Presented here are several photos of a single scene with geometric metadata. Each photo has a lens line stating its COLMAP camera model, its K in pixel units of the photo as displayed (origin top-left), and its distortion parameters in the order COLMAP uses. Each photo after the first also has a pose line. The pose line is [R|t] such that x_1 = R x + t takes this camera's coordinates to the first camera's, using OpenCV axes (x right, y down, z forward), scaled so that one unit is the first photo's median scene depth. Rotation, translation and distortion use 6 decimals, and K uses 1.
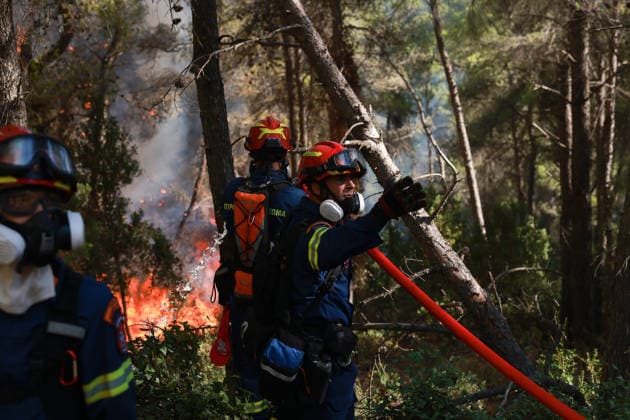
lens RADIAL K [[828.0, 0, 315.0], [0, 828.0, 210.0], [0, 0, 1]] dist [0.286514, 0.006458]
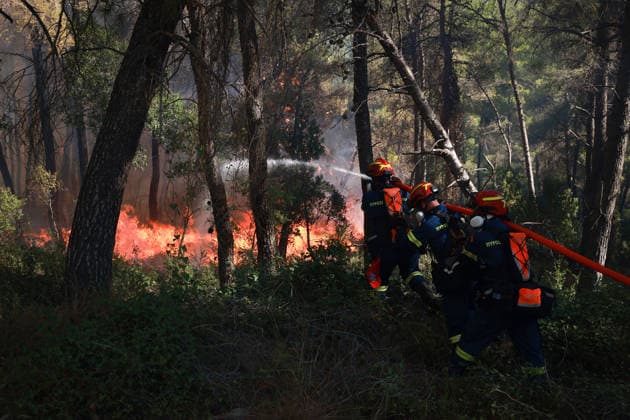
lens RADIAL K [[828.0, 0, 315.0], [0, 828.0, 210.0], [0, 0, 1]] dist [0.286514, 0.006458]
pose [[0.978343, 0.046848, -0.201617, 0.121562], [-0.029374, 0.995616, 0.088806, -0.080465], [0.204893, -0.080960, 0.975430, -0.658350]]
